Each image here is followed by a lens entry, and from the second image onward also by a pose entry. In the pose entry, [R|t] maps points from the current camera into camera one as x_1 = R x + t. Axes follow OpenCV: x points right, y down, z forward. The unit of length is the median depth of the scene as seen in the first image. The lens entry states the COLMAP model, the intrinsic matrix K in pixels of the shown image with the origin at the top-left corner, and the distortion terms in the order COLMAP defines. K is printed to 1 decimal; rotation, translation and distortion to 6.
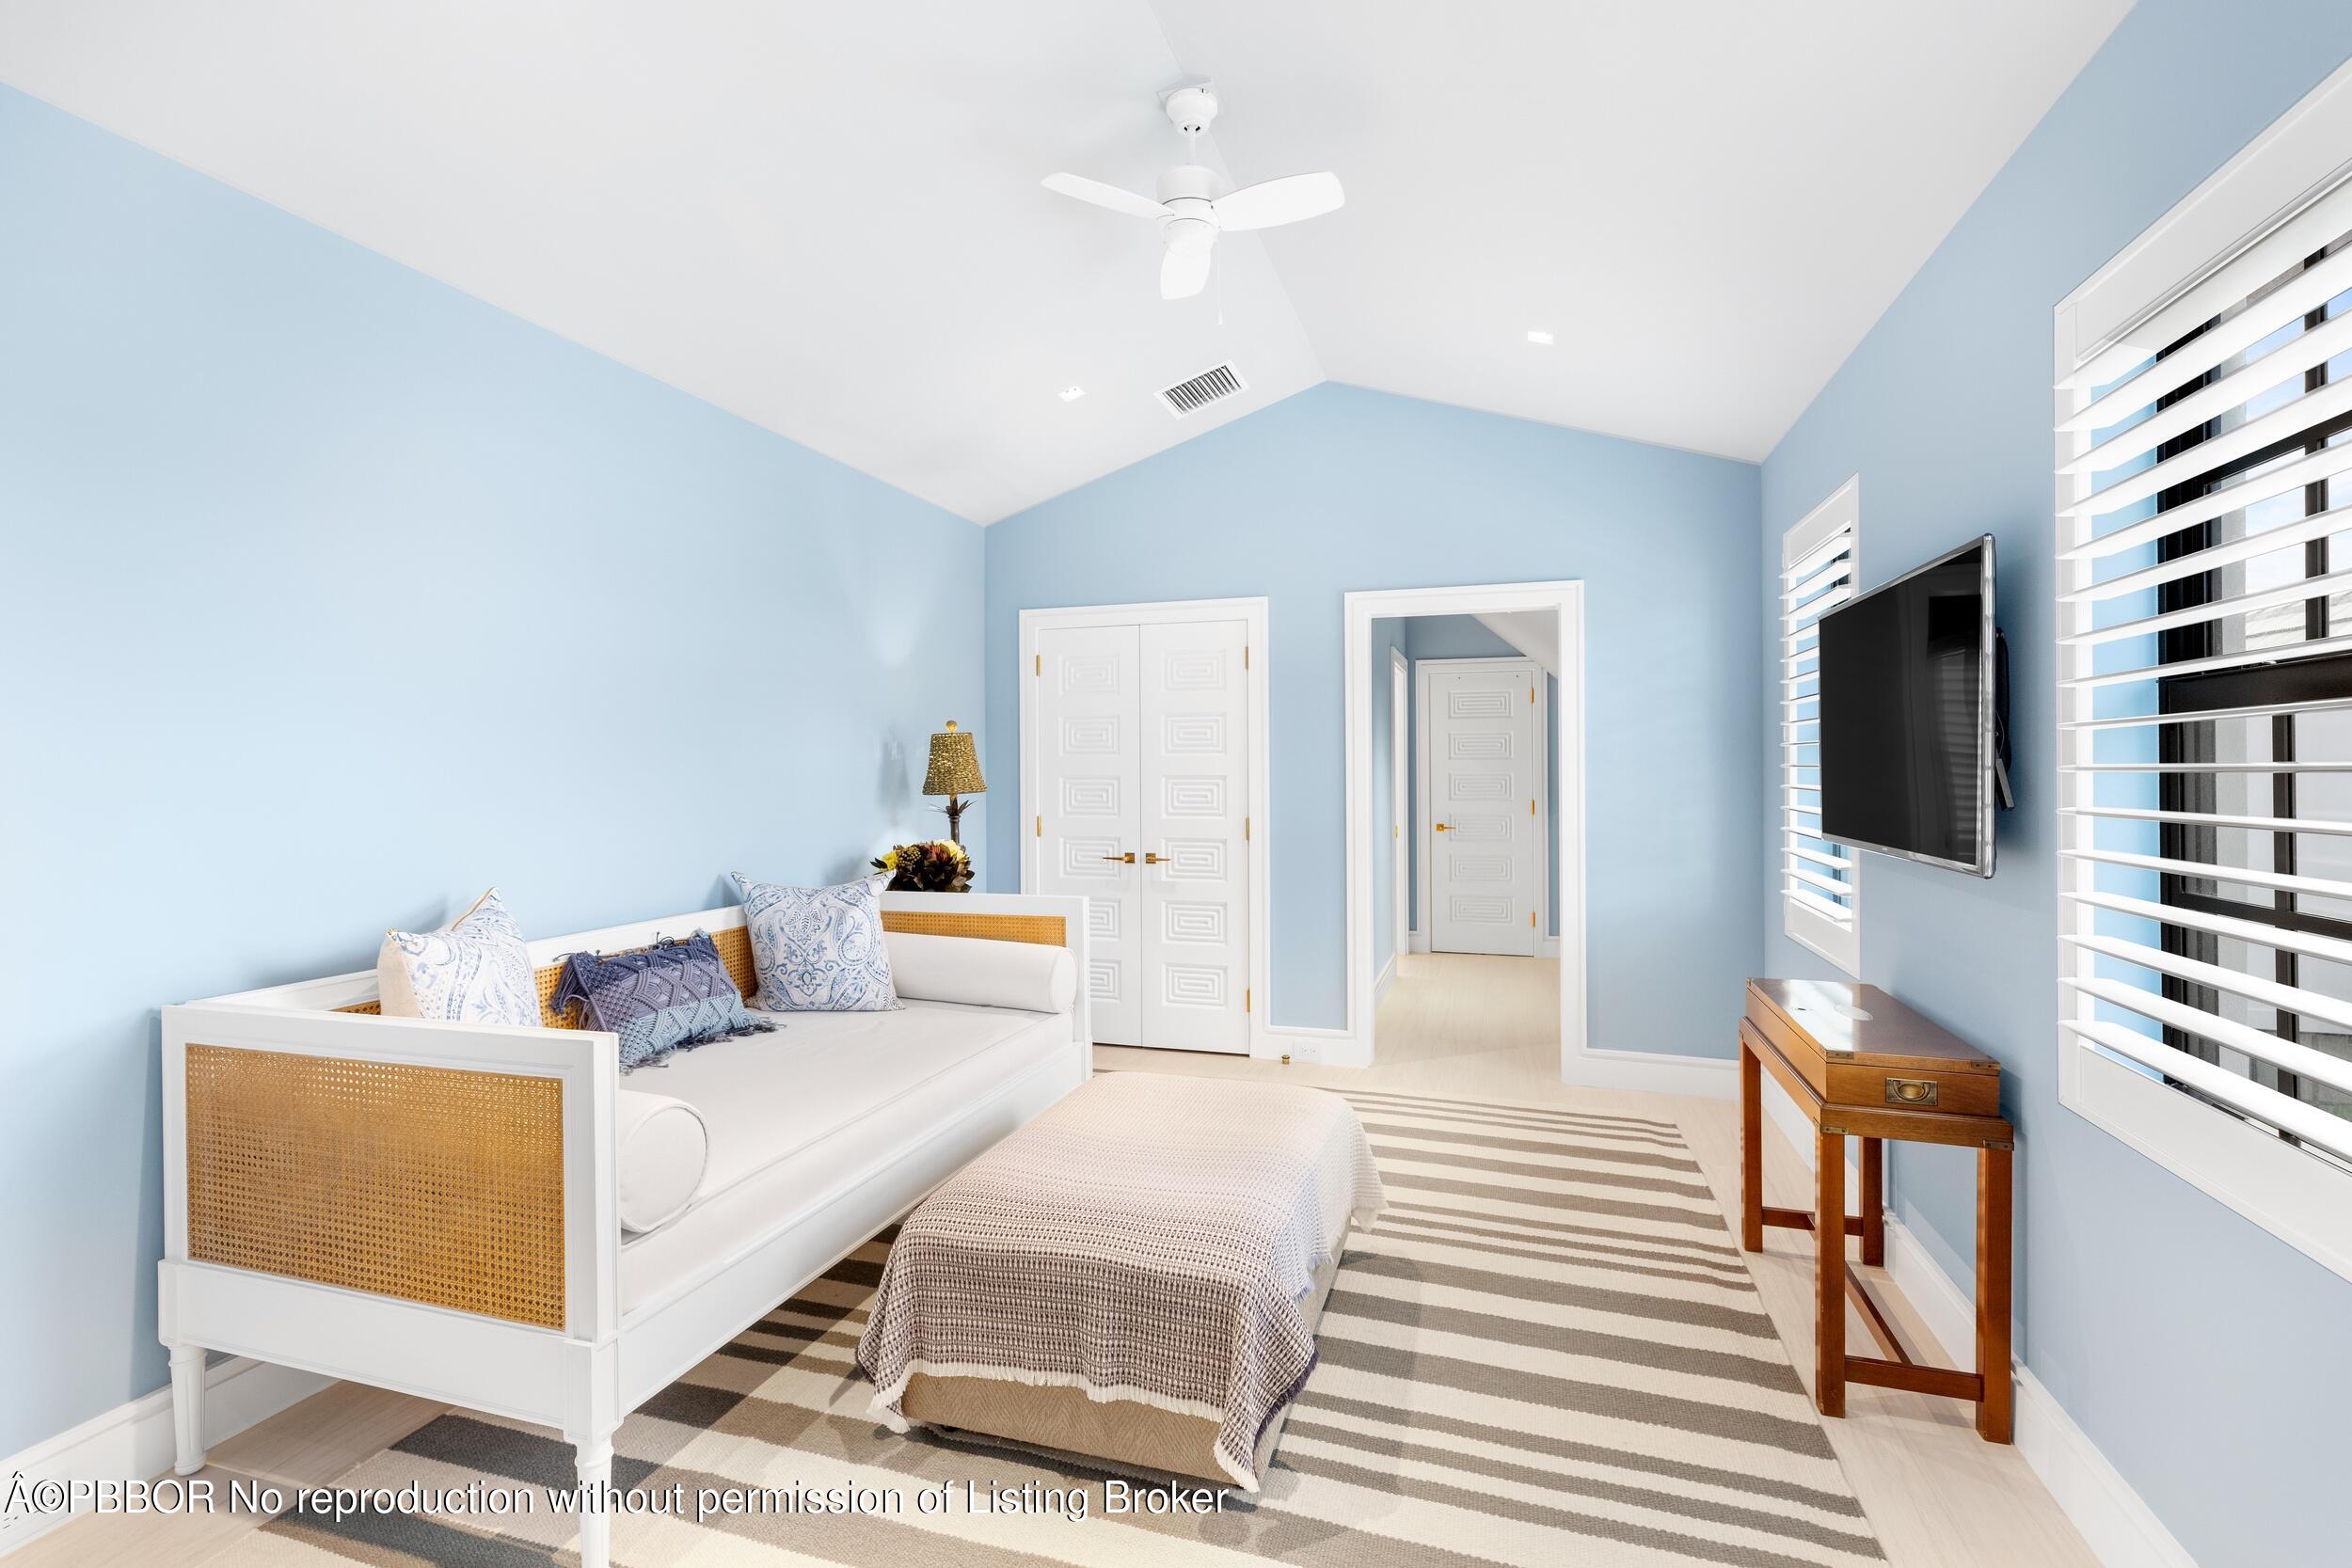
lens RADIAL K [[1066.3, 0, 1161.7], [0, 1066.3, 769.6], [0, 0, 1]] dist [0.010961, -0.001135]
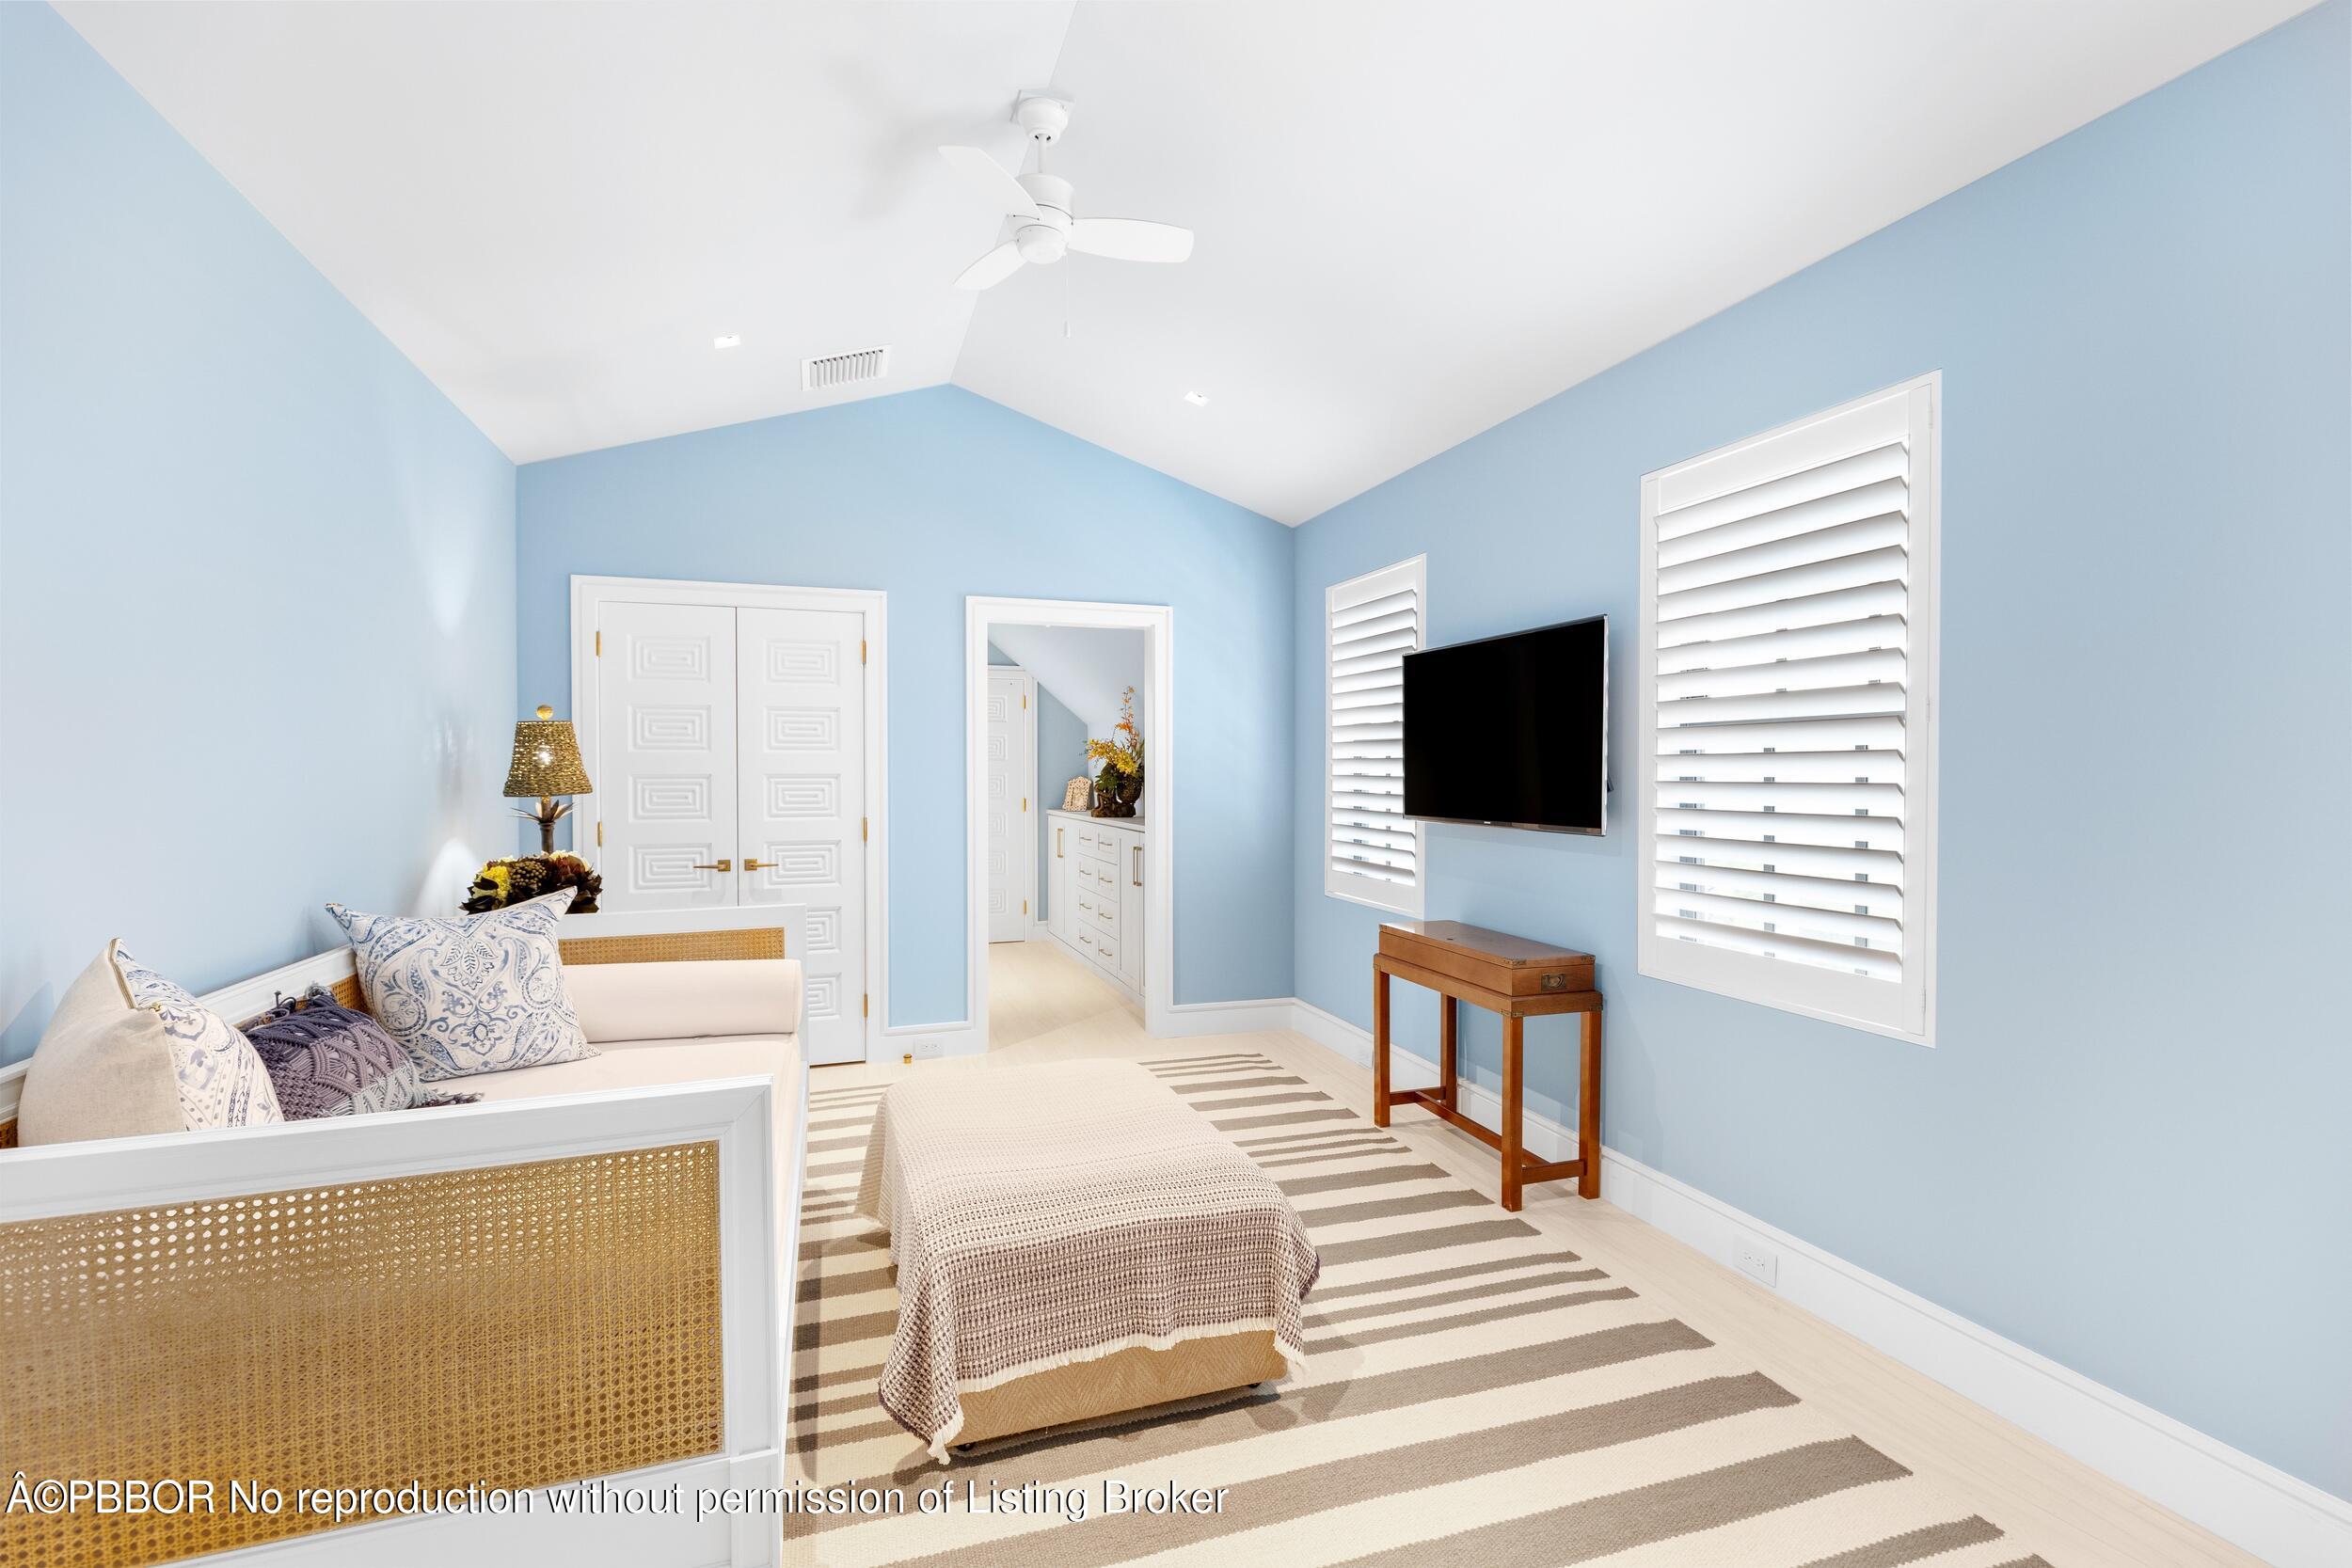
lens RADIAL K [[1066.3, 0, 1160.5], [0, 1066.3, 789.6], [0, 0, 1]] dist [0.010961, -0.001135]
pose [[0.803206, -0.007013, 0.595660, -0.412973], [-0.001738, 0.999899, 0.014116, 0.007870], [-0.595699, -0.012374, 0.803112, 0.087246]]
